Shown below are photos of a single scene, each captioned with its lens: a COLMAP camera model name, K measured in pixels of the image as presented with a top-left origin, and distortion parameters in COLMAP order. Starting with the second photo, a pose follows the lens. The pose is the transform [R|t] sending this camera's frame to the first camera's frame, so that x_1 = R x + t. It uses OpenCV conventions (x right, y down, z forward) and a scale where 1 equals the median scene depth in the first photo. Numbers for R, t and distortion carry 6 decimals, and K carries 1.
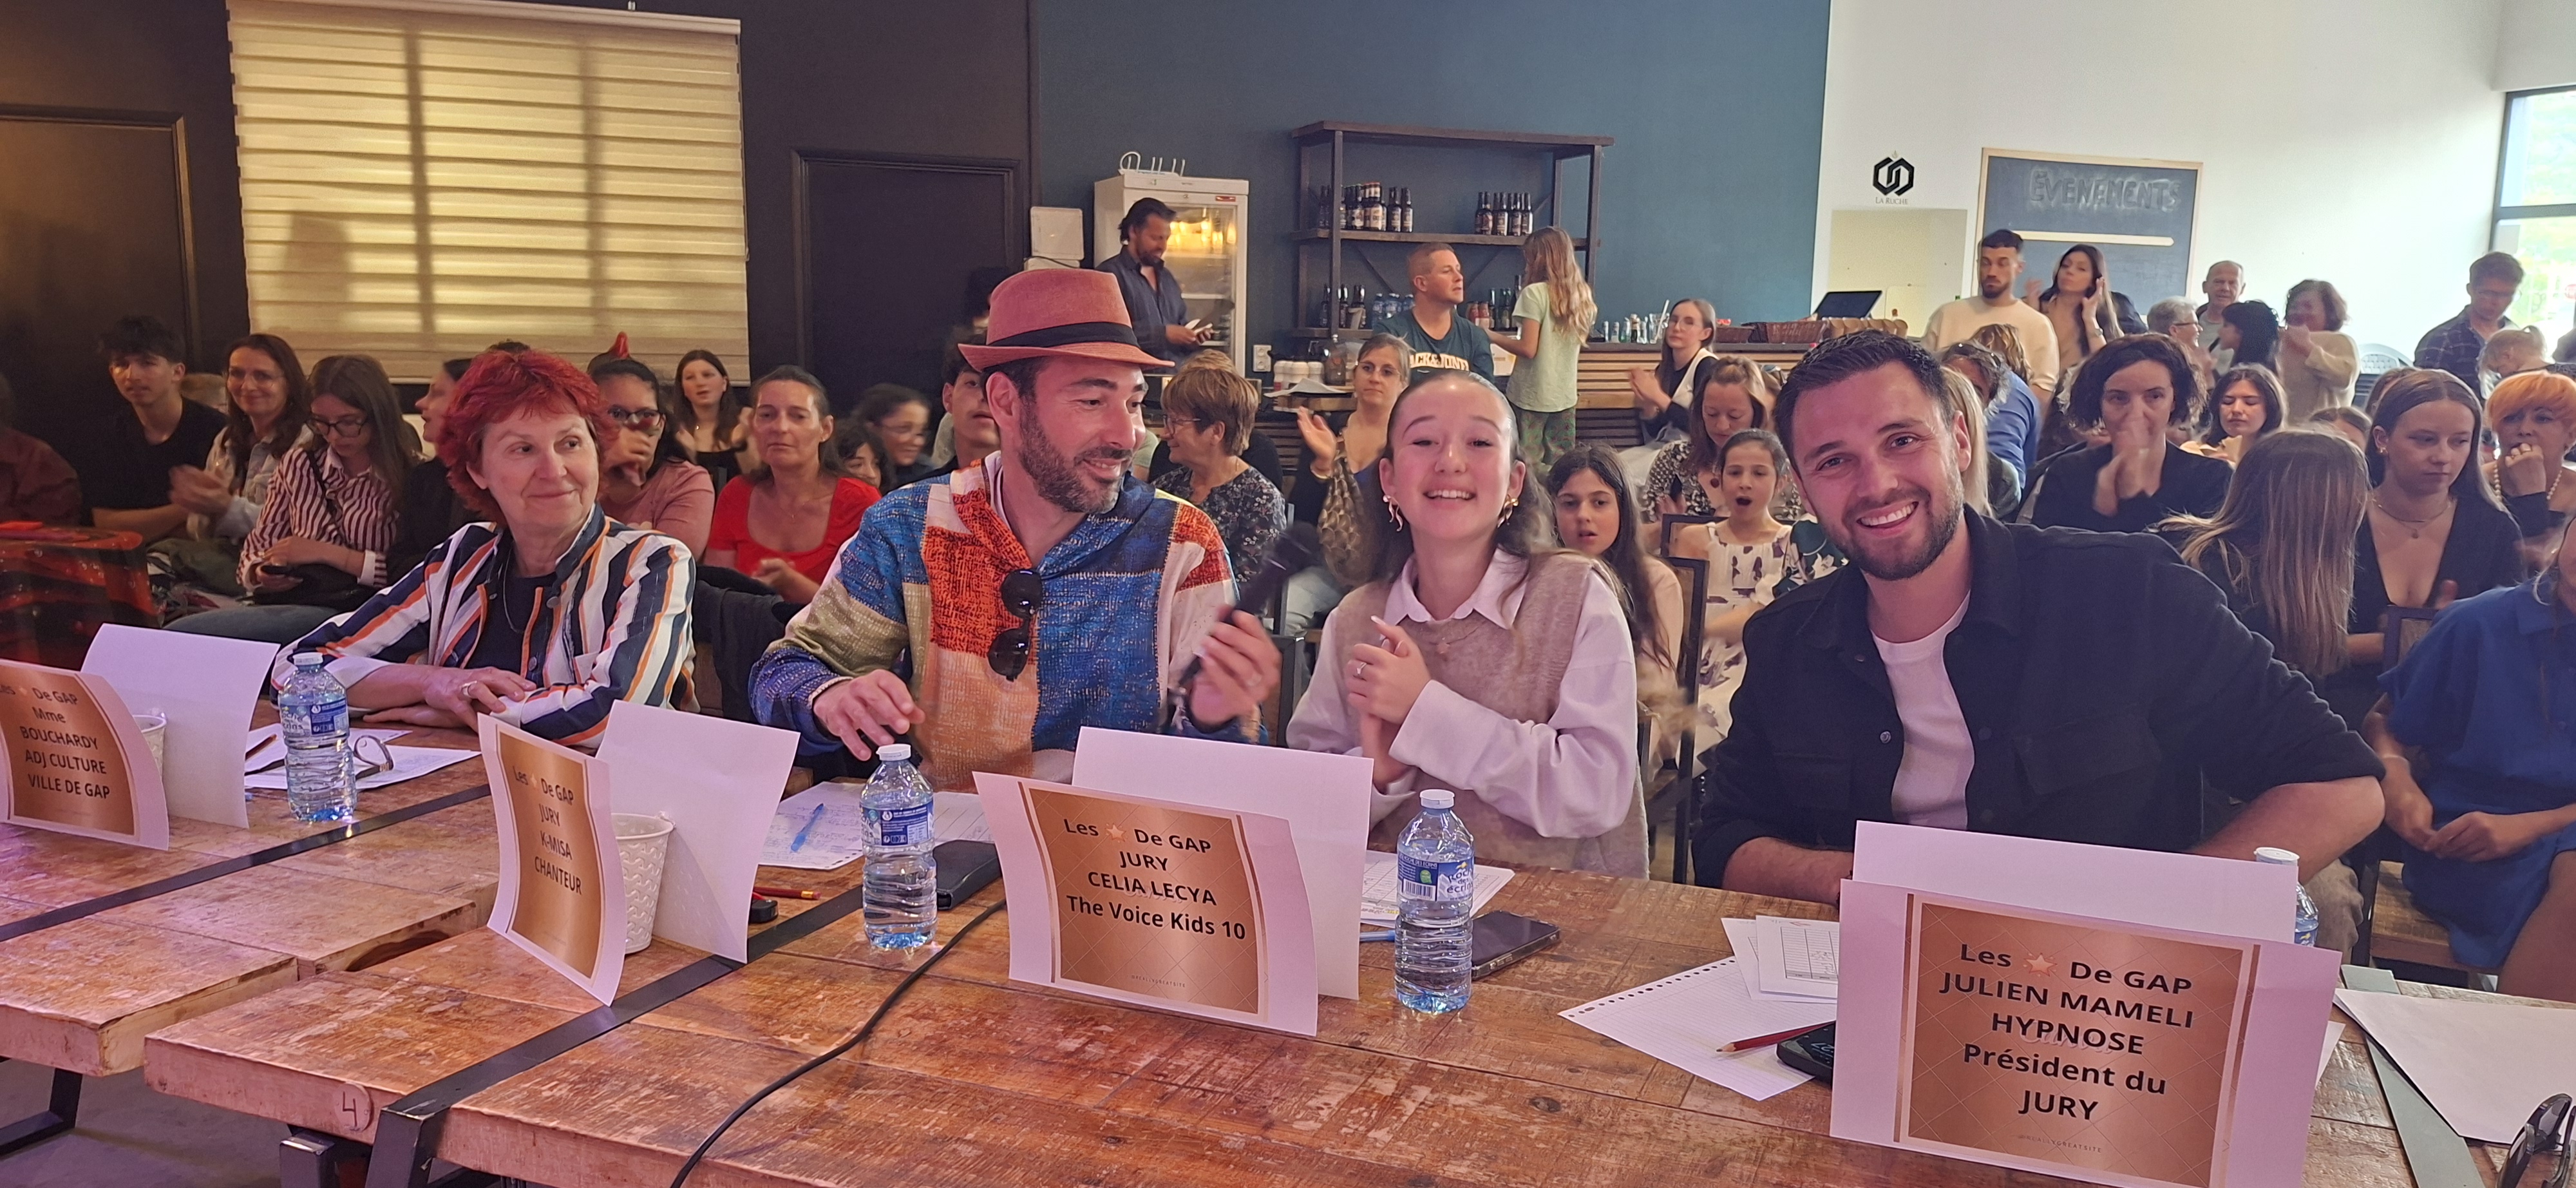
lens RADIAL K [[1780.5, 0, 1284.0], [0, 1780.5, 597.8], [0, 0, 1]] dist [0.125171, -0.149612]
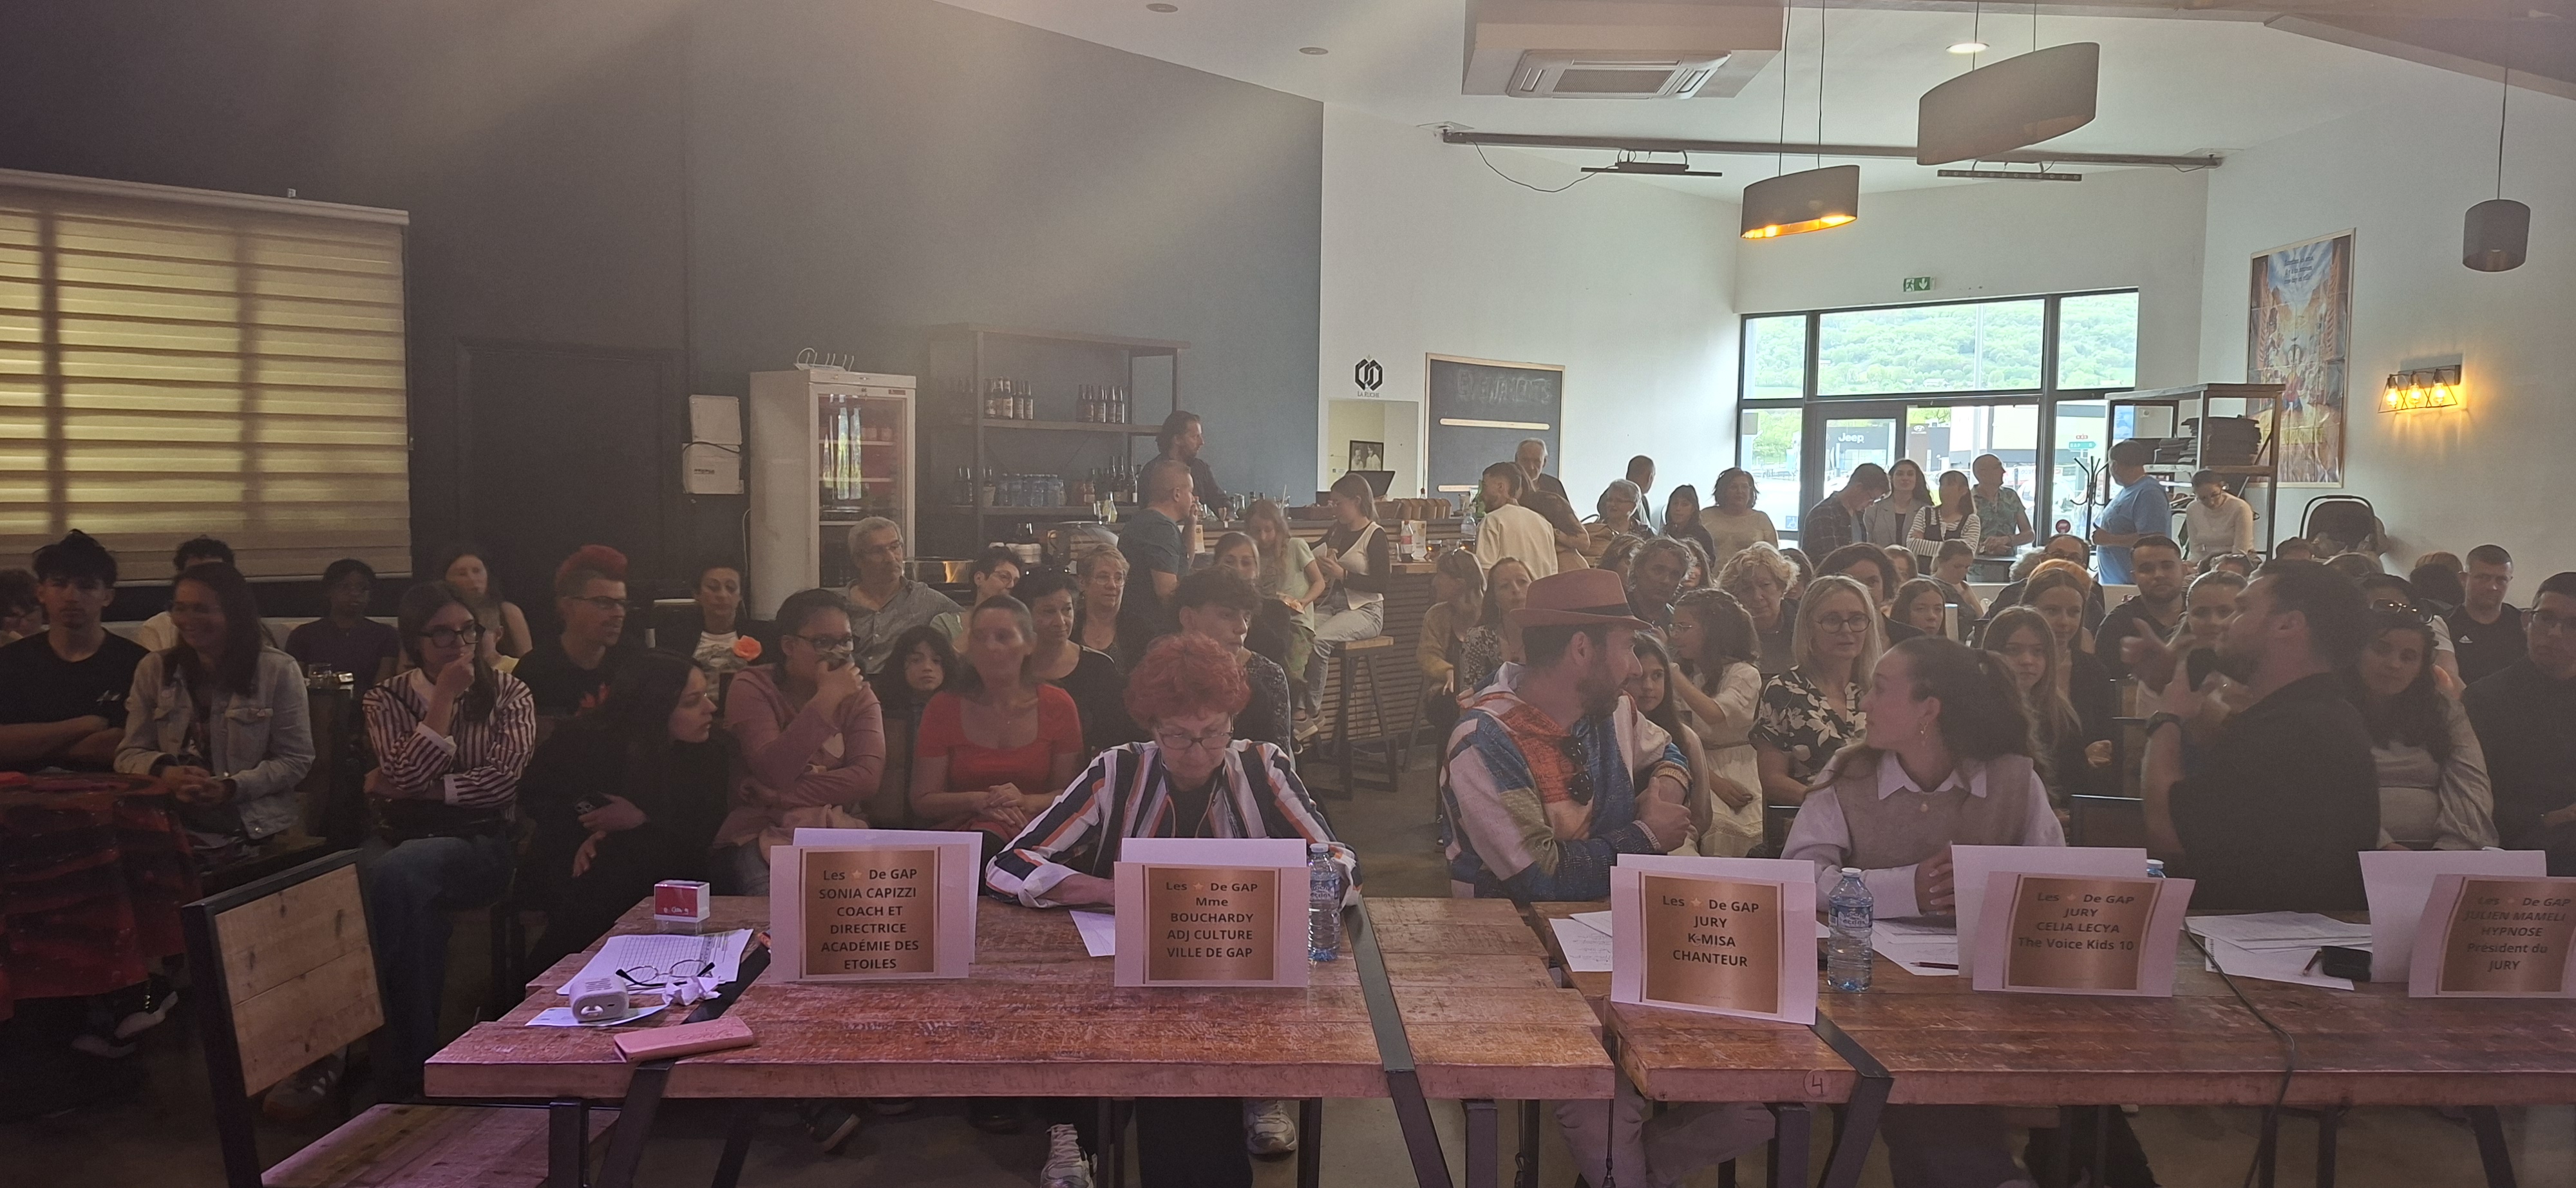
lens RADIAL K [[1780.5, 0, 1277.8], [0, 1780.5, 592.3], [0, 0, 1]] dist [0.125171, -0.149612]
pose [[0.915750, -0.031647, 0.400499, -0.269195], [0.062433, 0.995992, -0.064052, -0.019350], [-0.396867, 0.083660, 0.914056, -0.074140]]
